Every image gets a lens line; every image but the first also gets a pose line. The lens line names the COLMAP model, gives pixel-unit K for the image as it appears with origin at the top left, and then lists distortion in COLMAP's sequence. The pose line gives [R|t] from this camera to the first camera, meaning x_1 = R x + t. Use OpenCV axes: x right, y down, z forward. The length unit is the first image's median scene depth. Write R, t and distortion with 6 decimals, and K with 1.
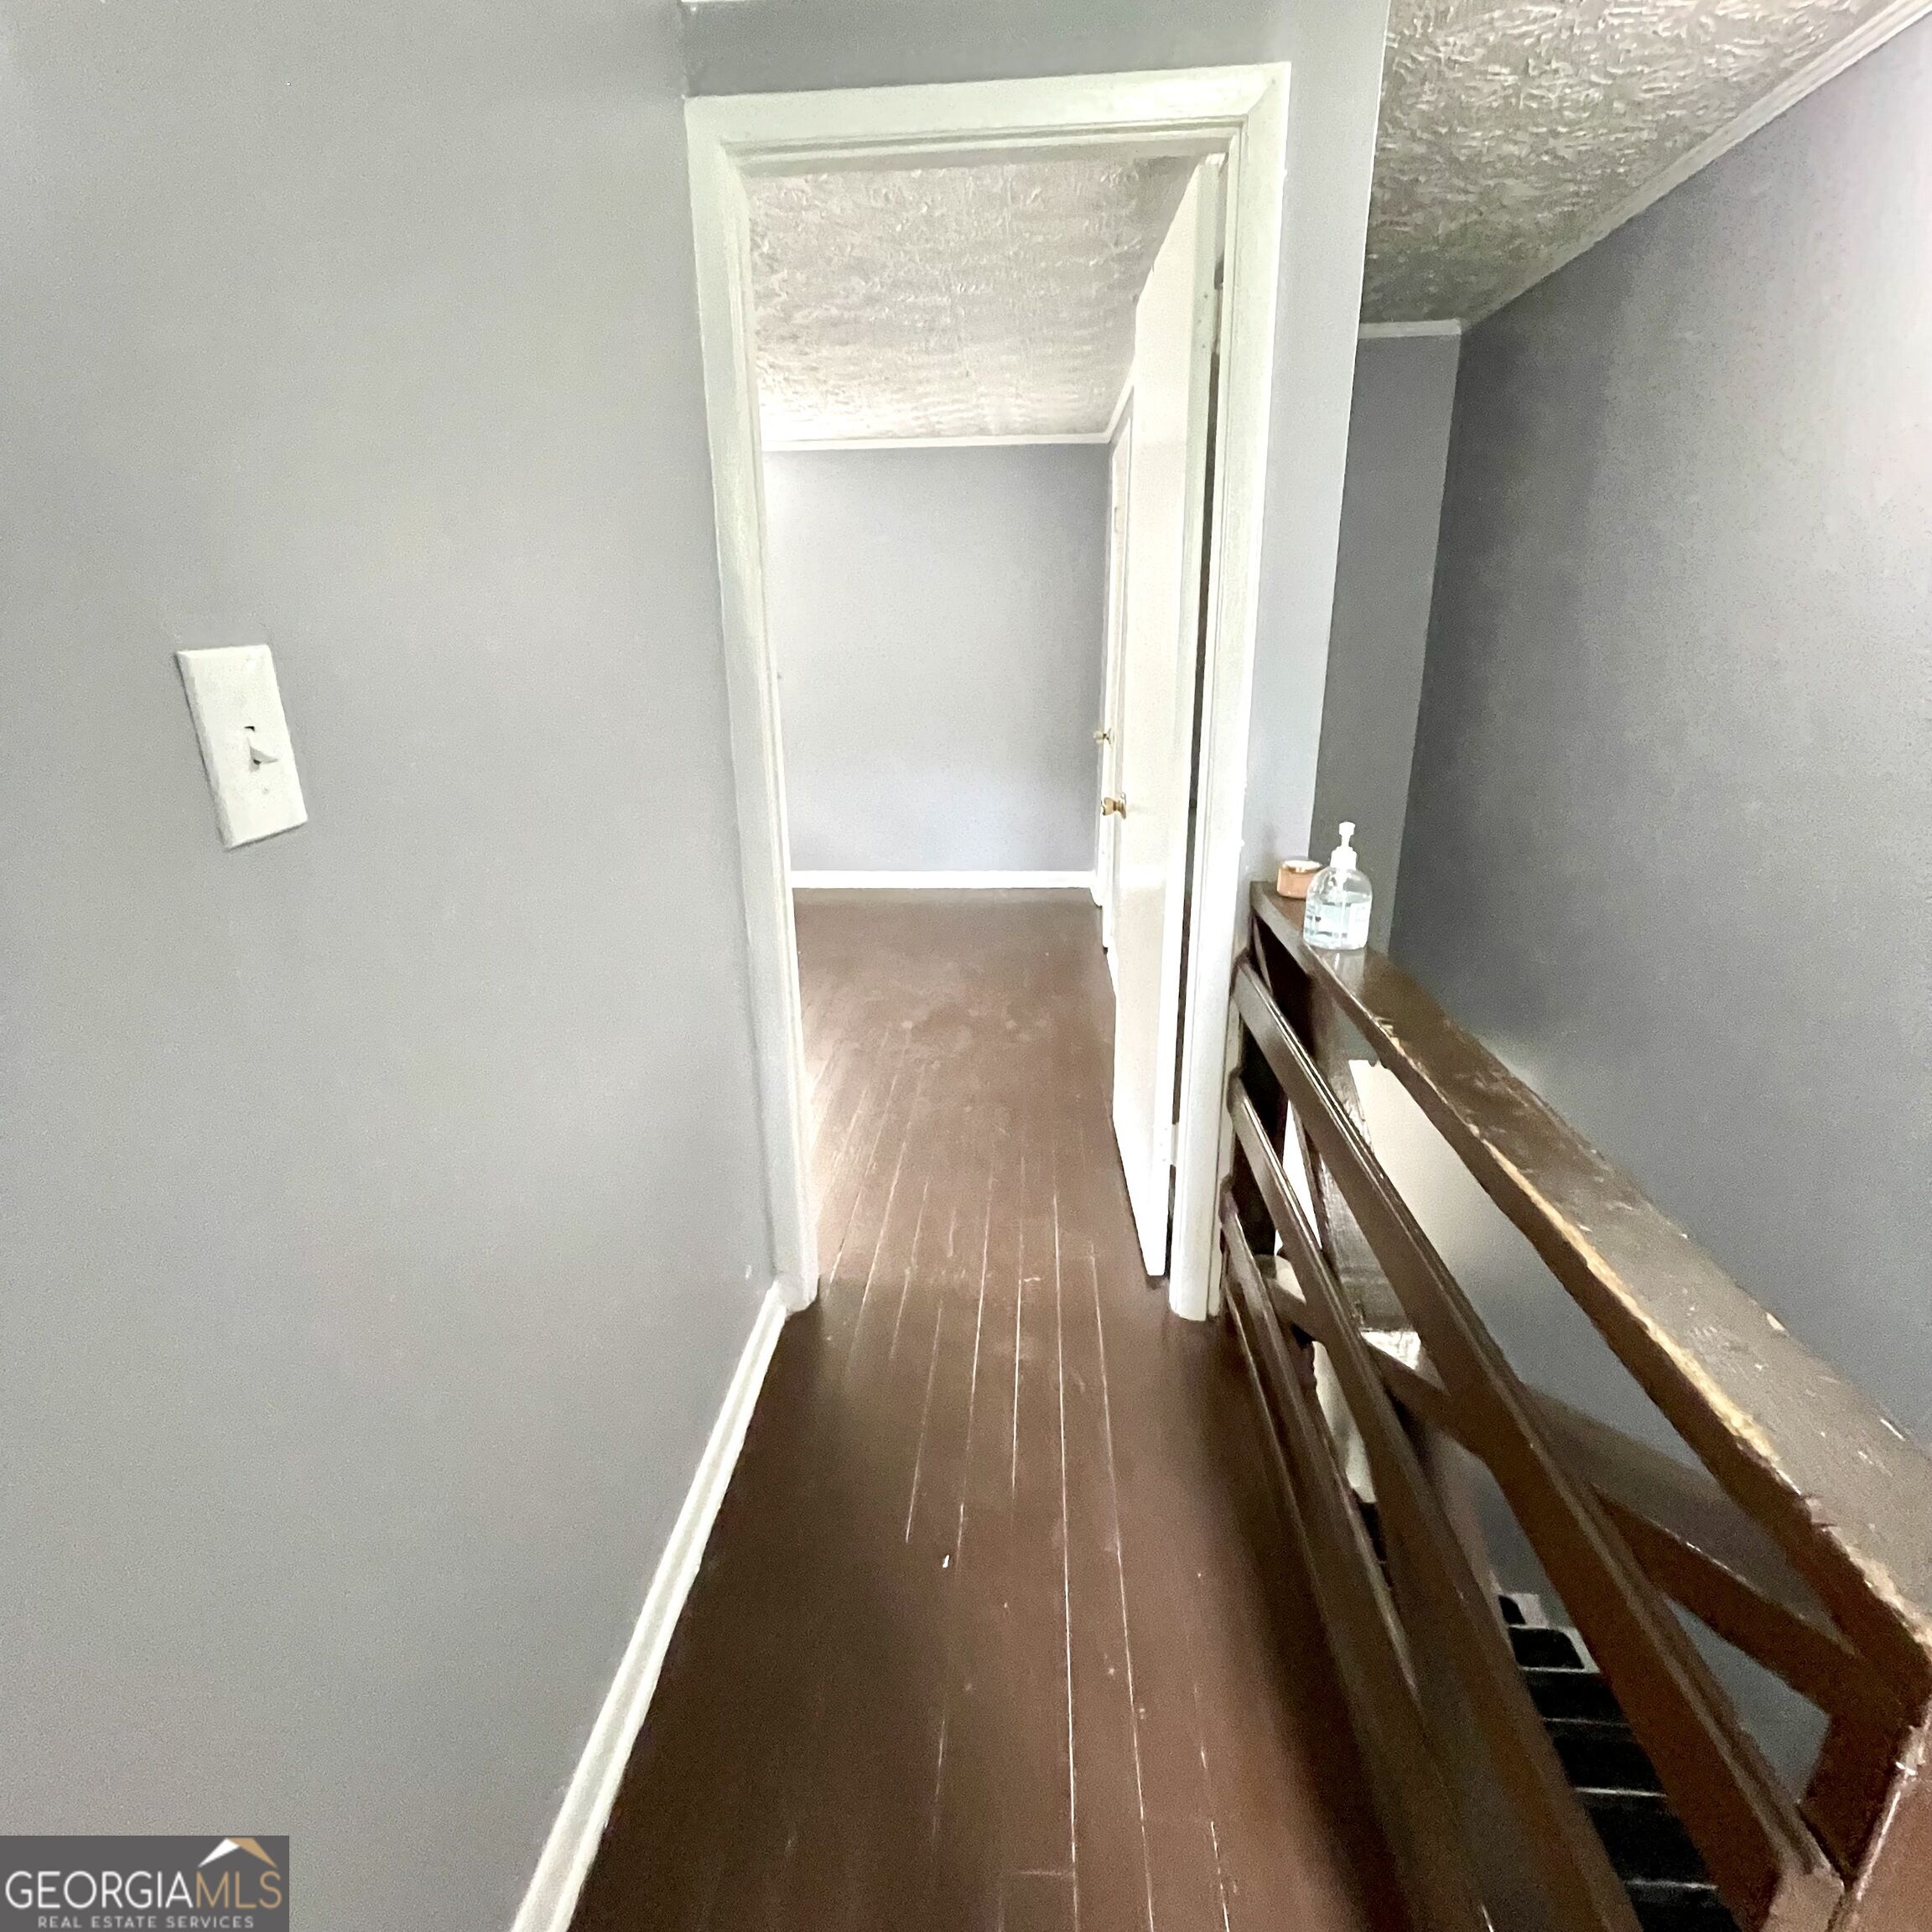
lens RADIAL K [[1019.0, 0, 966.4], [0, 1019.0, 963.6], [0, 0, 1]] dist [-0.003577, -0.000989]
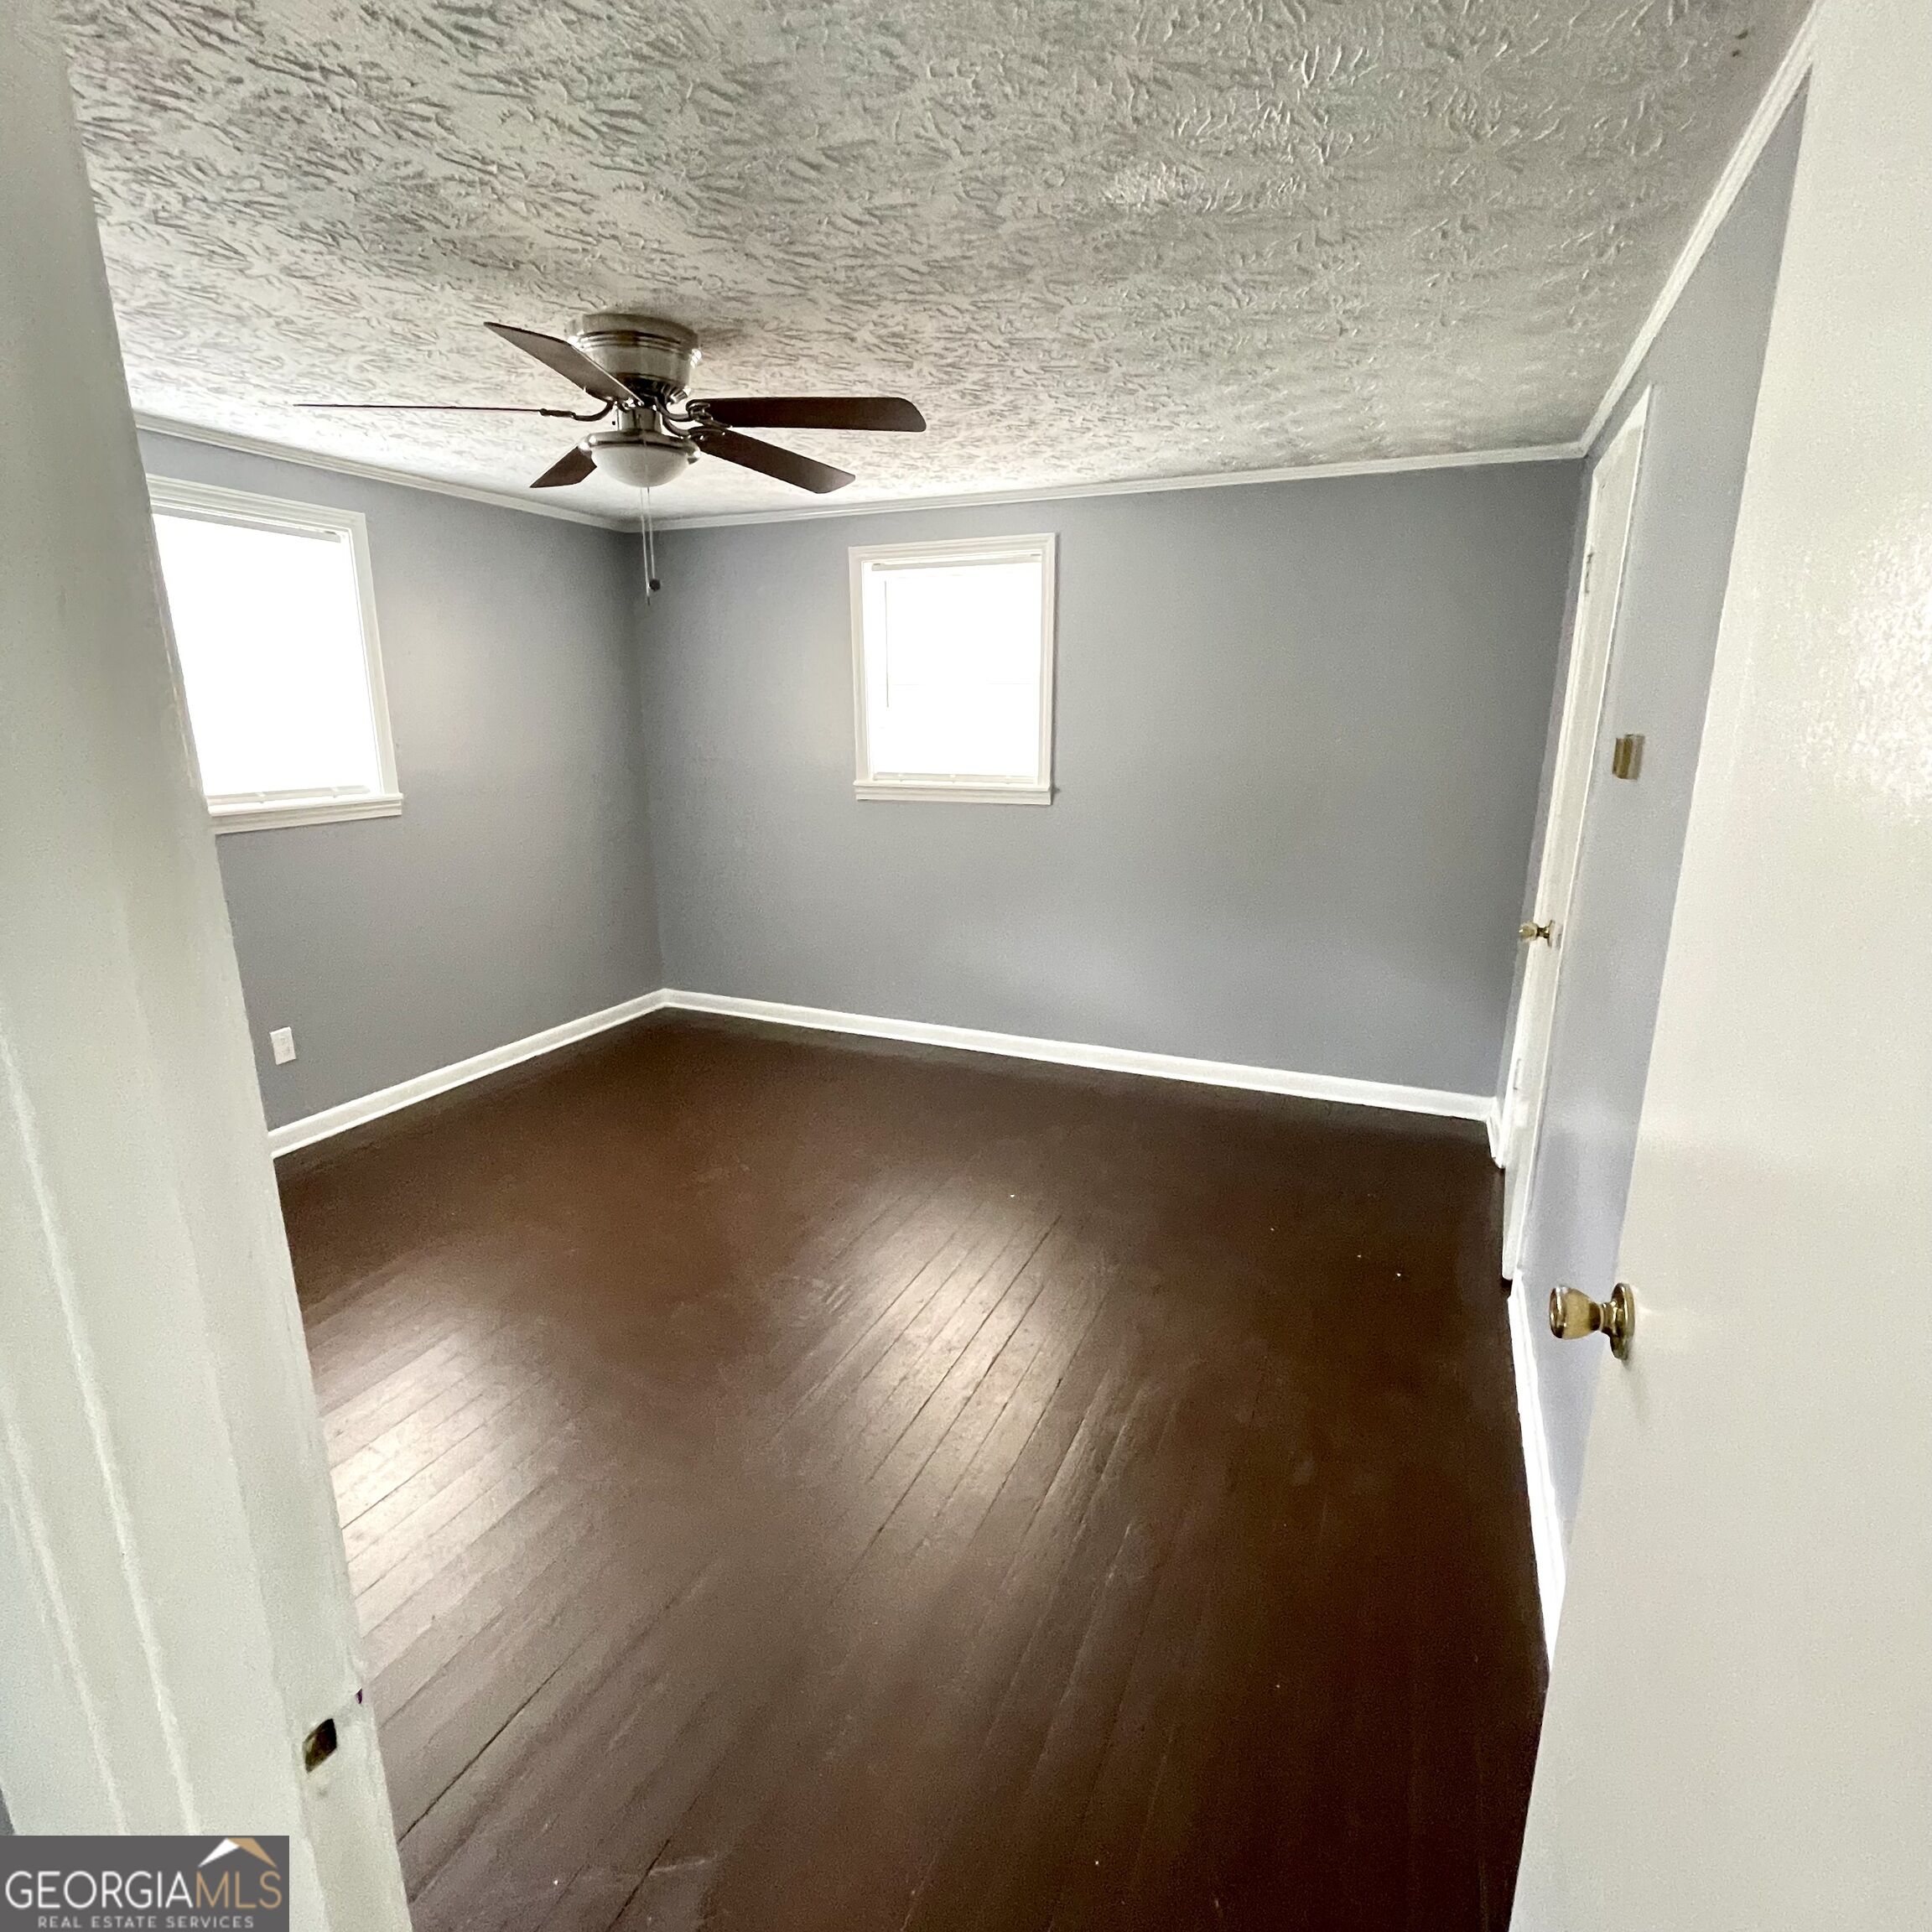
lens RADIAL K [[1036.6, 0, 969.4], [0, 1036.6, 970.8], [0, 0, 1]] dist [-0.019243, 0.013532]
pose [[0.937408, 0.097003, -0.334450, 0.027827], [-0.118283, 0.992013, -0.043808, -0.130670], [0.327529, 0.080626, 0.941395, 0.325396]]
